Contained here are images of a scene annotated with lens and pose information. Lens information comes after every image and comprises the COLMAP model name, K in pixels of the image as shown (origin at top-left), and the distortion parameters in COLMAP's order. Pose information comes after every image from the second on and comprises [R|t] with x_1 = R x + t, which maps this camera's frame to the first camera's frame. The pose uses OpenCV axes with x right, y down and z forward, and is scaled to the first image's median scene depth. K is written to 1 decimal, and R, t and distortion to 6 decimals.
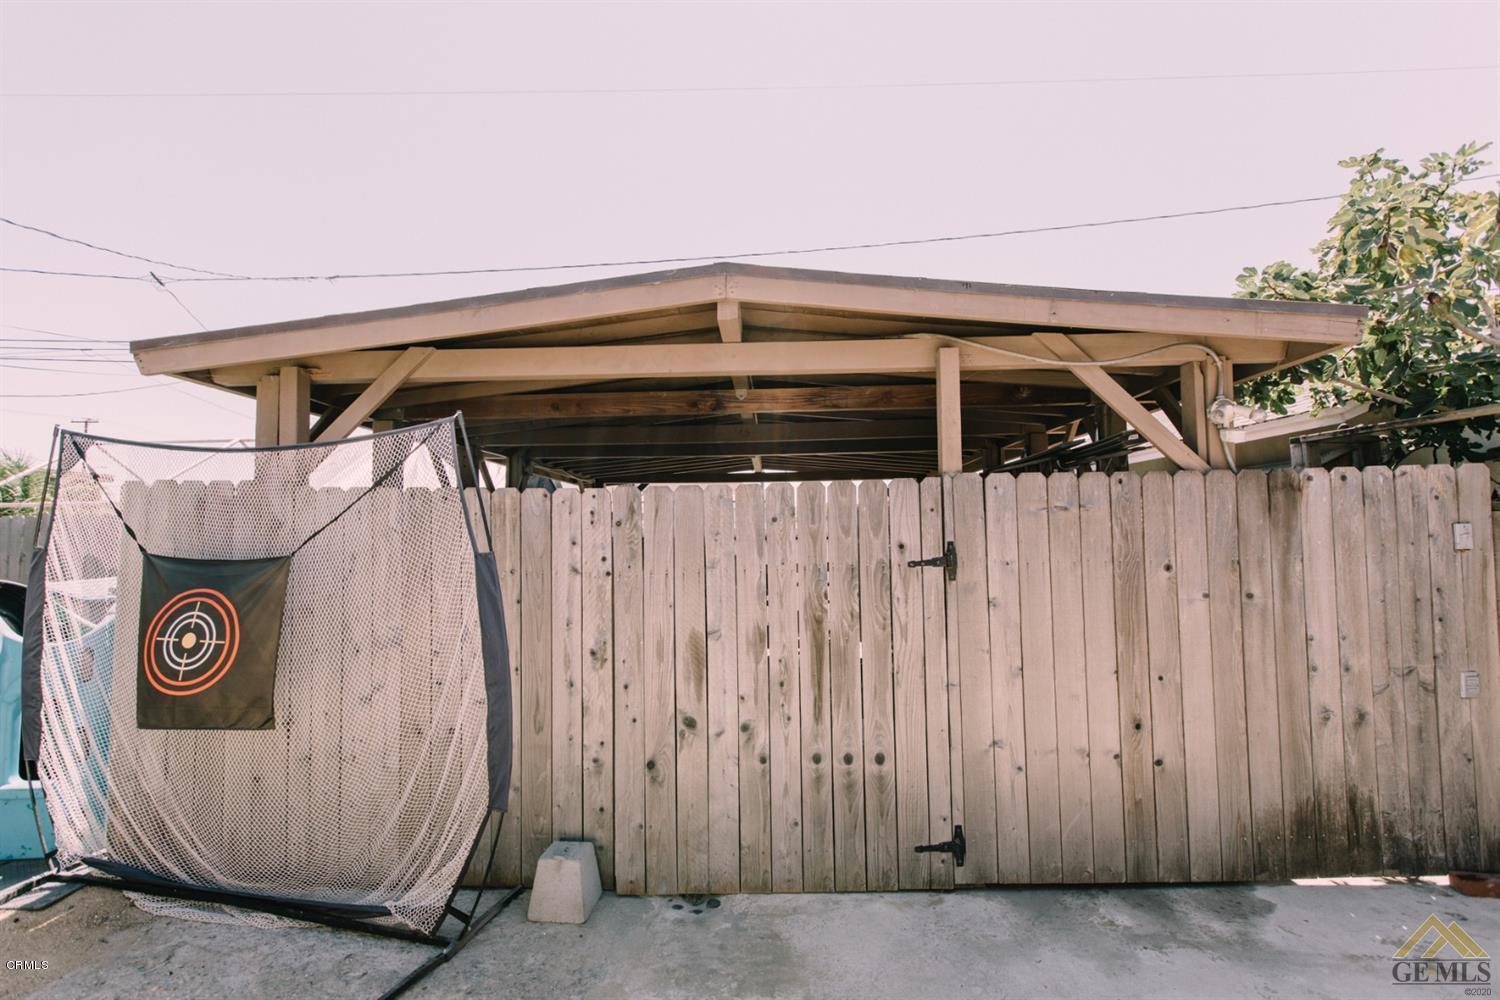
lens RADIAL K [[684.8, 0, 750.0], [0, 684.8, 500.0], [0, 0, 1]] dist [0.001531, 0.000159]
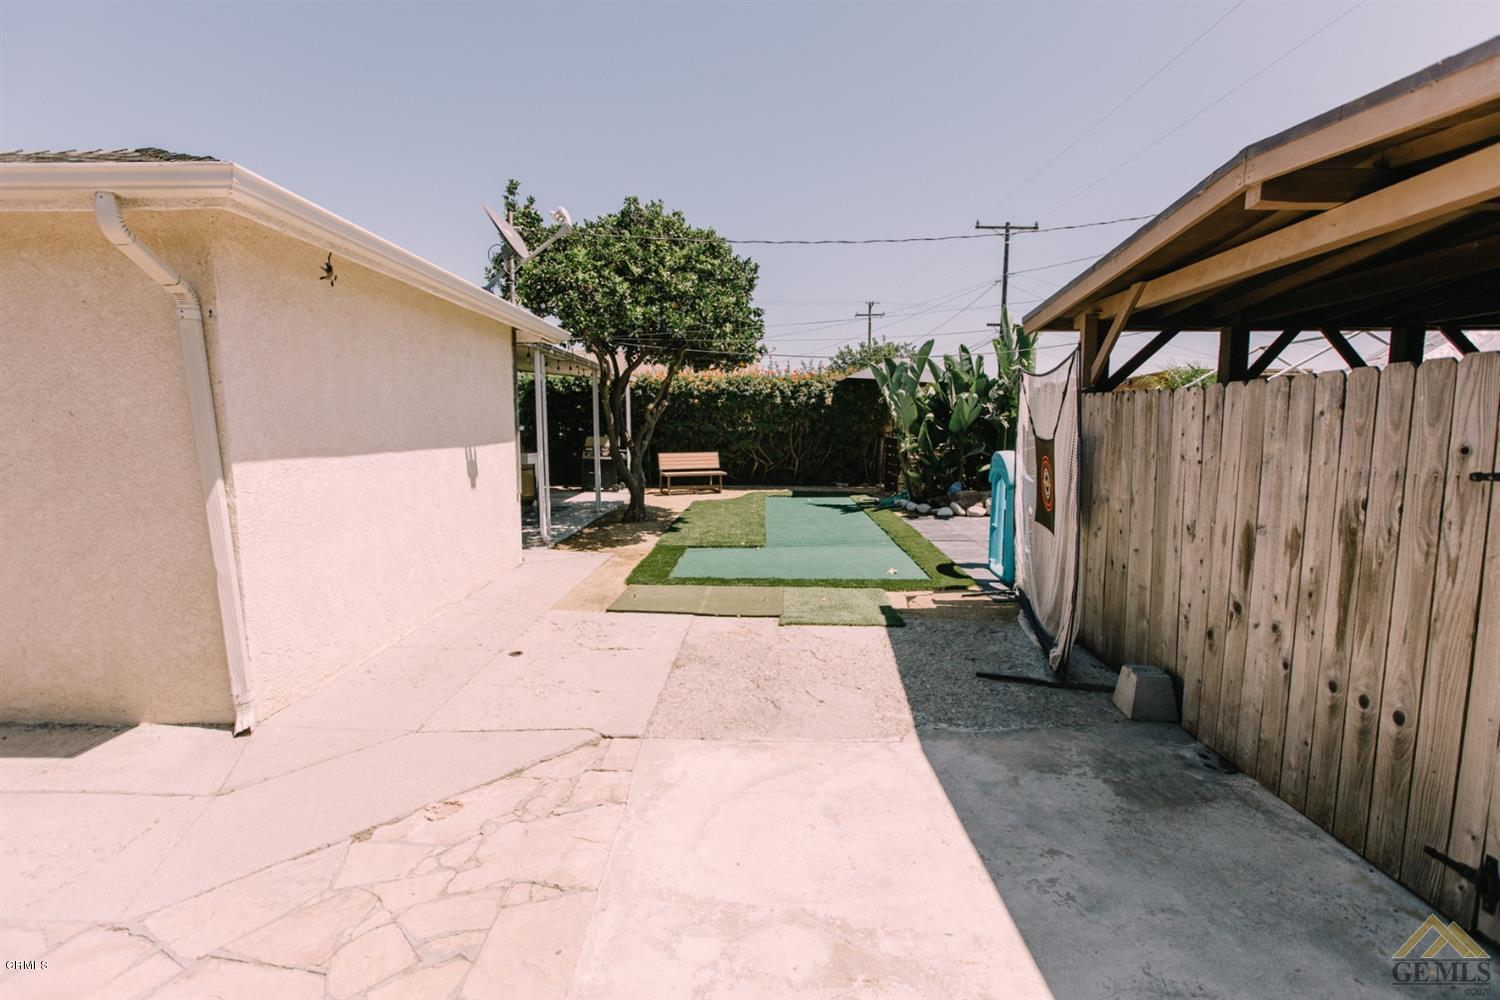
lens RADIAL K [[684.8, 0, 750.0], [0, 684.8, 500.0], [0, 0, 1]] dist [0.001531, 0.000159]
pose [[-0.026595, 0.119366, -0.992494, 0.957521], [0.050038, 0.991760, 0.117937, -0.001562], [0.998393, -0.046526, -0.032348, 0.289593]]
